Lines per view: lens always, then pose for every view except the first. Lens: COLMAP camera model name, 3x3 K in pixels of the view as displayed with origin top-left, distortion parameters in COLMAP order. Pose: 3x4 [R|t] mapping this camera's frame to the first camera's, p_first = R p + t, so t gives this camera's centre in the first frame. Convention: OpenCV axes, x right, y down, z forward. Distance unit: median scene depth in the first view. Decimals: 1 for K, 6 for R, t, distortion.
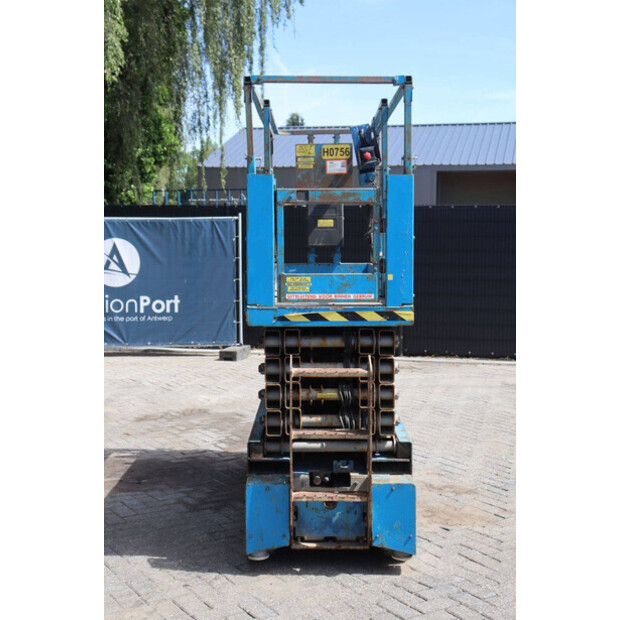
lens RADIAL K [[956.6, 0, 310.0], [0, 956.6, 310.0], [0, 0, 1]] dist [0.091441, 0.054945]
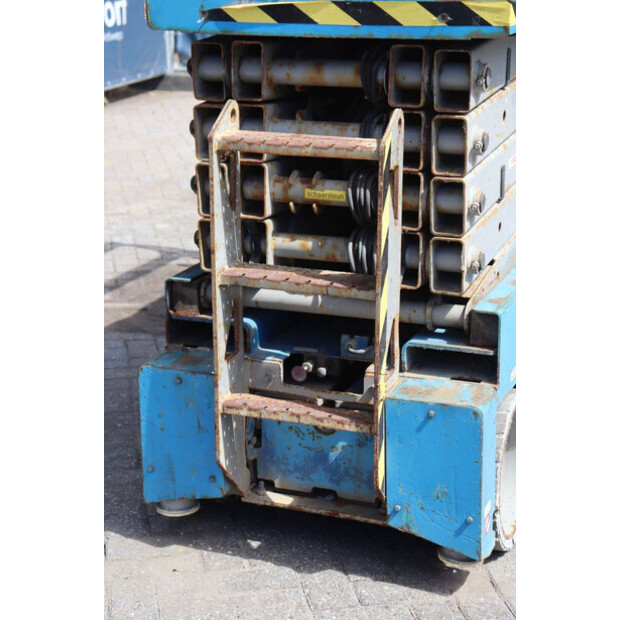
lens RADIAL K [[1332.3, 0, 310.0], [0, 1332.3, 310.0], [0, 0, 1]] dist [0.131608, 3.130872]
pose [[0.932552, 0.099970, -0.346919, 0.238077], [-0.026825, 0.977429, 0.209553, 0.010155], [0.360038, -0.186113, 0.914185, 0.410349]]
